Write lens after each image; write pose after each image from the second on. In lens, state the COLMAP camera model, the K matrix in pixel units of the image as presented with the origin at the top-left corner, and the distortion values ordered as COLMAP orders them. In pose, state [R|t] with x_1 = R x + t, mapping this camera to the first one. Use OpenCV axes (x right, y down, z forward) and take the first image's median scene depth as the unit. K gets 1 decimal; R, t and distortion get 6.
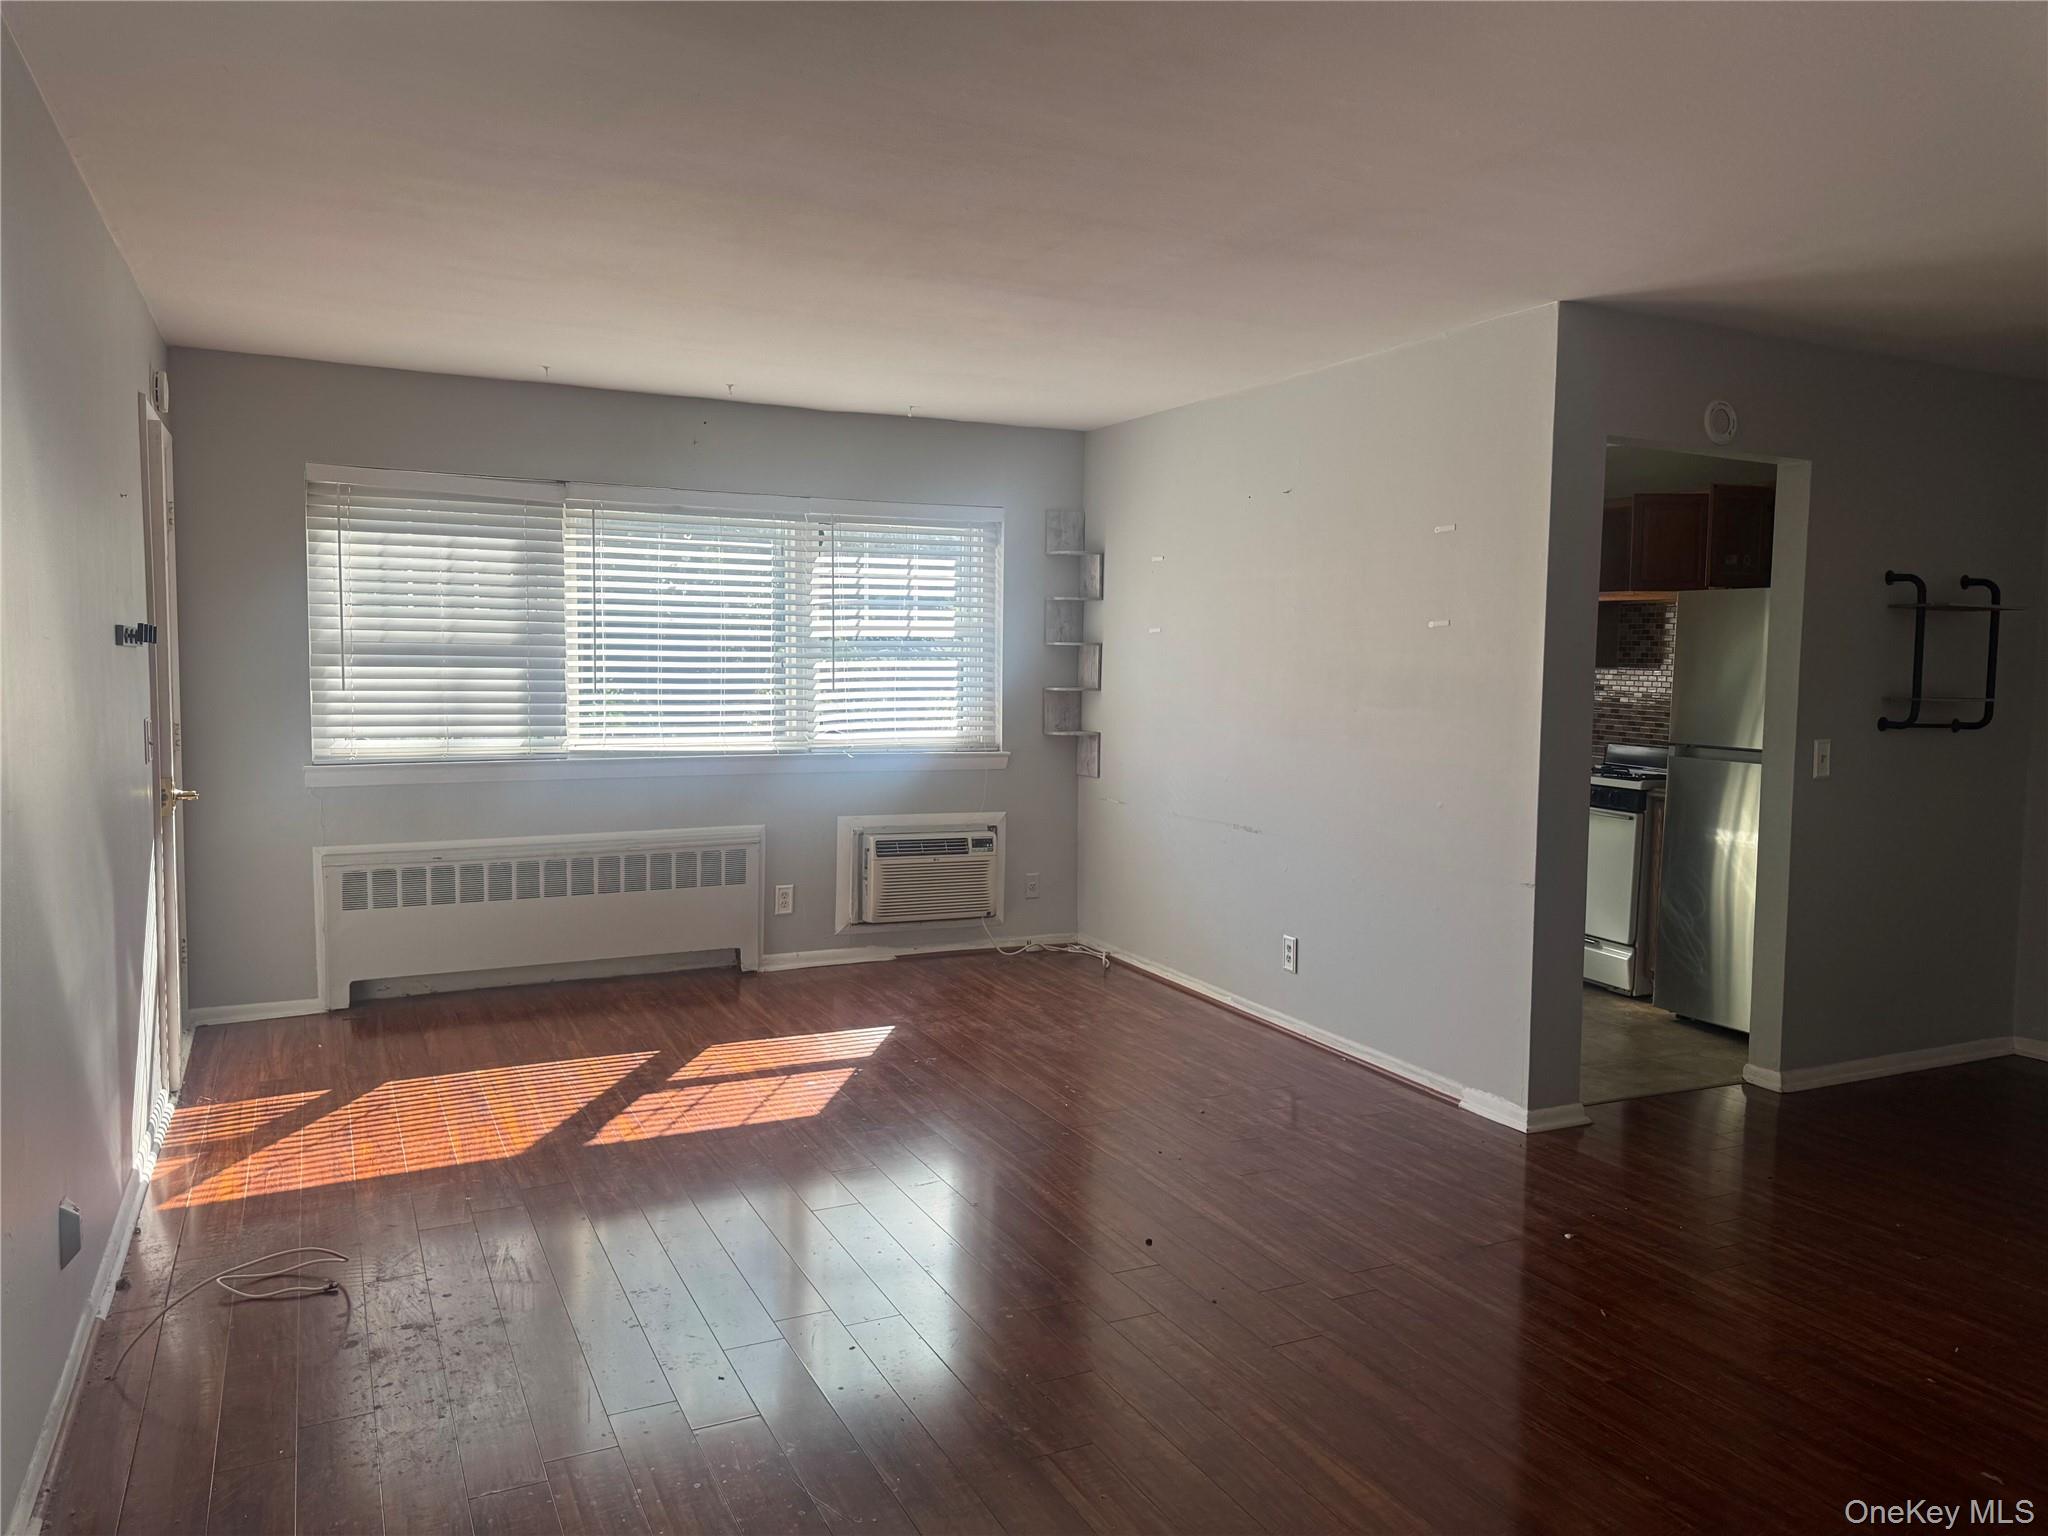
lens RADIAL K [[1416.6, 0, 1027.5], [0, 1416.6, 763.8], [0, 0, 1]] dist [0.029829, -0.048039]
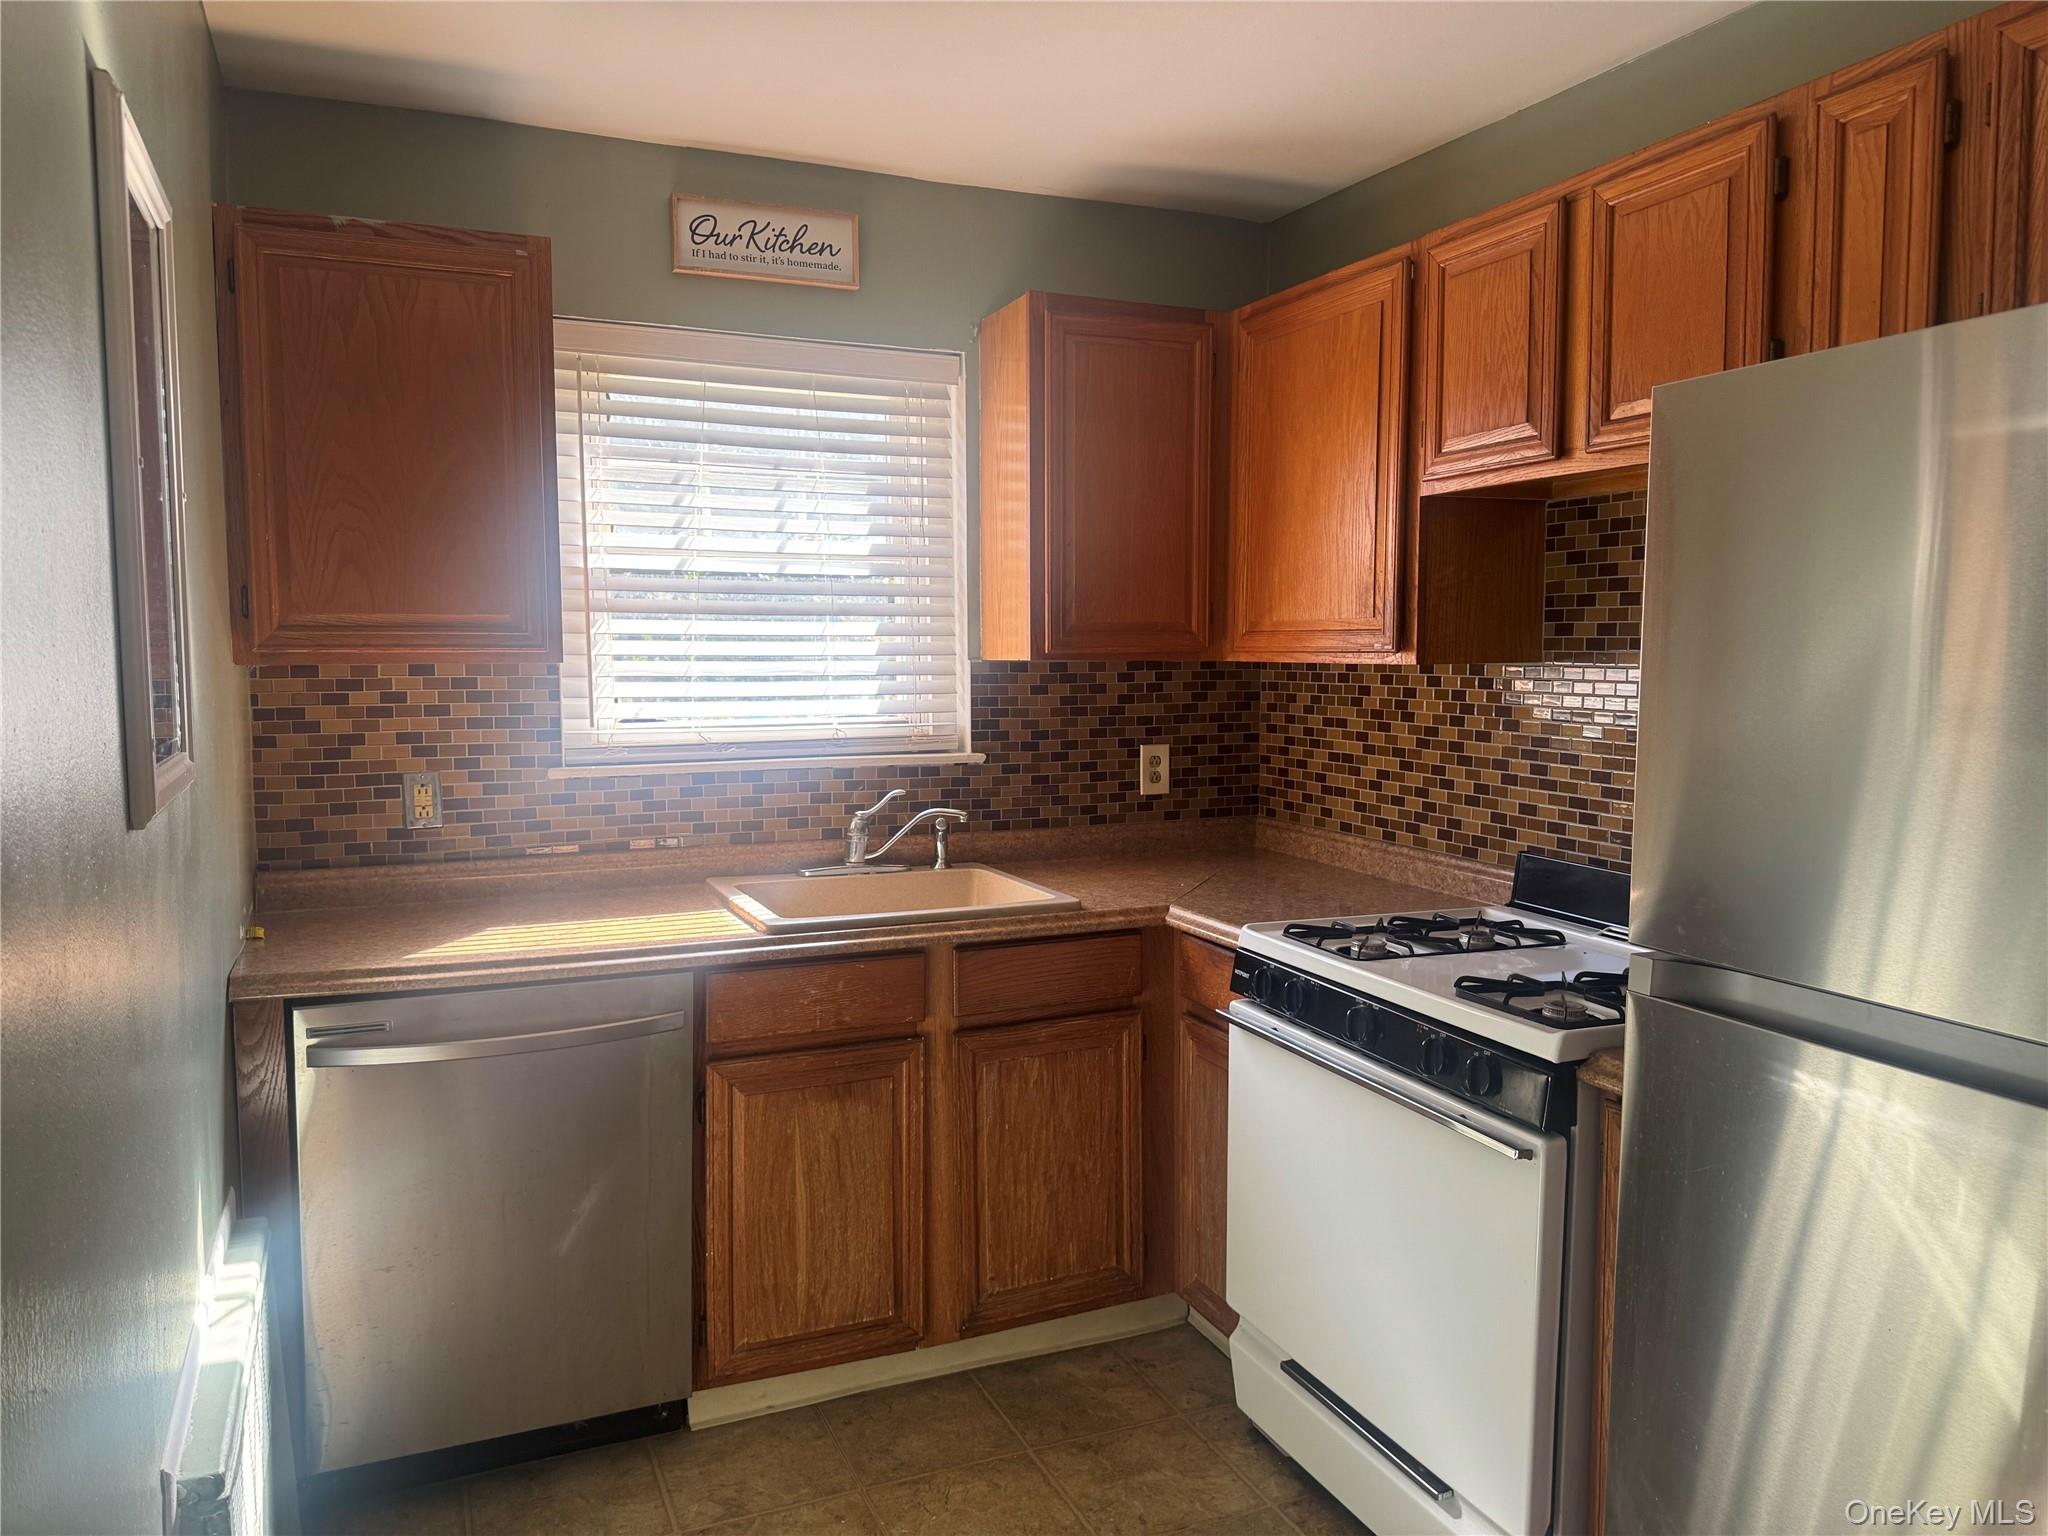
lens RADIAL K [[1416.6, 0, 1018.8], [0, 1416.6, 760.5], [0, 0, 1]] dist [0.029829, -0.048039]
pose [[0.999158, -0.008823, -0.040068, 0.503837], [0.009406, 0.999852, 0.014401, -0.083460], [0.039935, -0.014766, 0.999093, 1.056890]]
